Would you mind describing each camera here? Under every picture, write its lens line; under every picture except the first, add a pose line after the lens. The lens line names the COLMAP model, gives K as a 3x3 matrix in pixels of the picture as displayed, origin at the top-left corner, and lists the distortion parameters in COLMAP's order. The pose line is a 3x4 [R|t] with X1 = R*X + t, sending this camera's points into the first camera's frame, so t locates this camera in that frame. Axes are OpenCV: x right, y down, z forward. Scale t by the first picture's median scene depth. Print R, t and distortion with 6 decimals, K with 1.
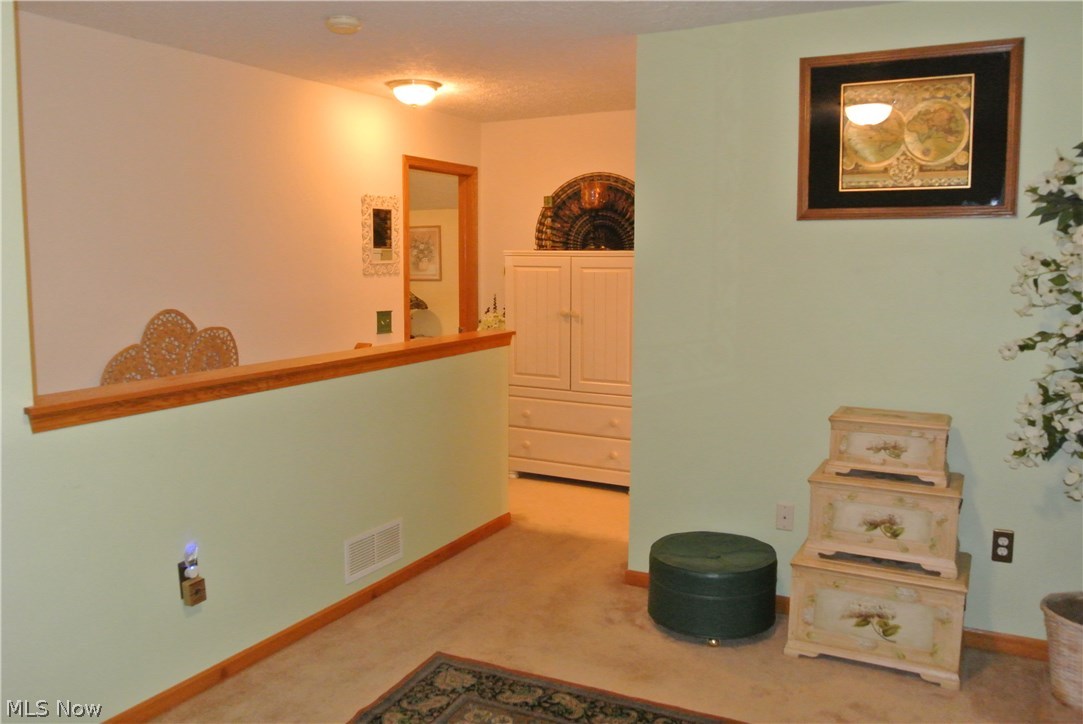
lens RADIAL K [[851.4, 0, 514.6], [0, 851.4, 351.3], [0, 0, 1]] dist [-0.083442, 0.034773]
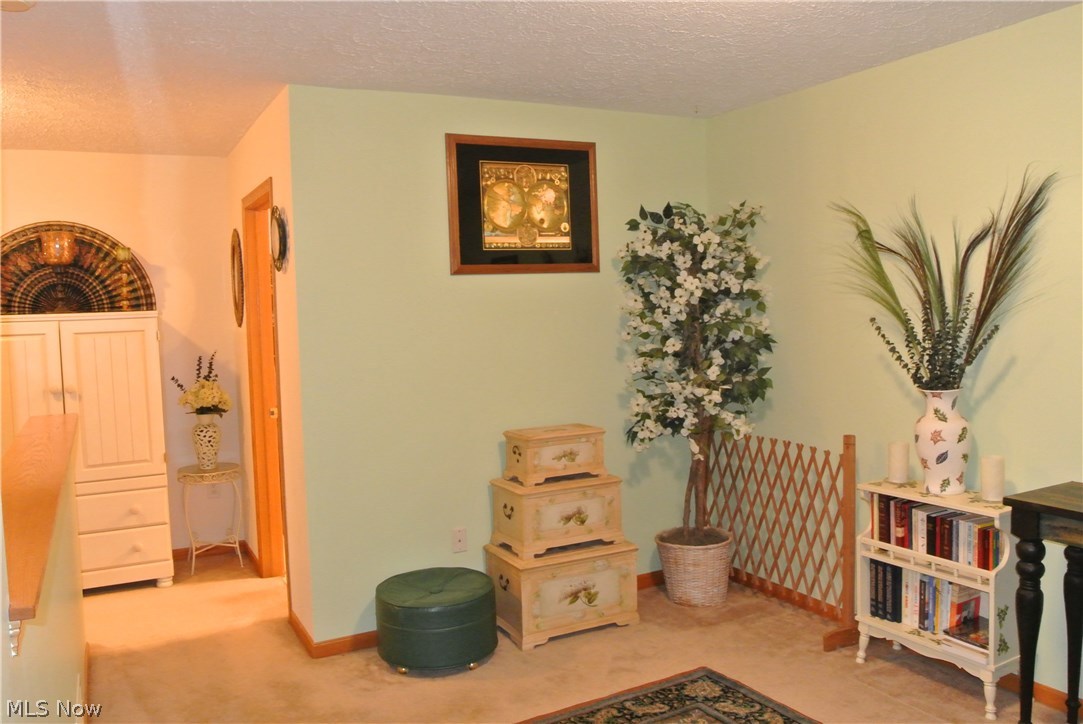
lens RADIAL K [[851.4, 0, 520.7], [0, 851.4, 350.9], [0, 0, 1]] dist [-0.083442, 0.034773]
pose [[0.561636, -0.062743, 0.825002, -0.615187], [0.123277, 0.992336, -0.008454, -0.035727], [-0.818149, 0.106452, 0.565067, 0.315081]]
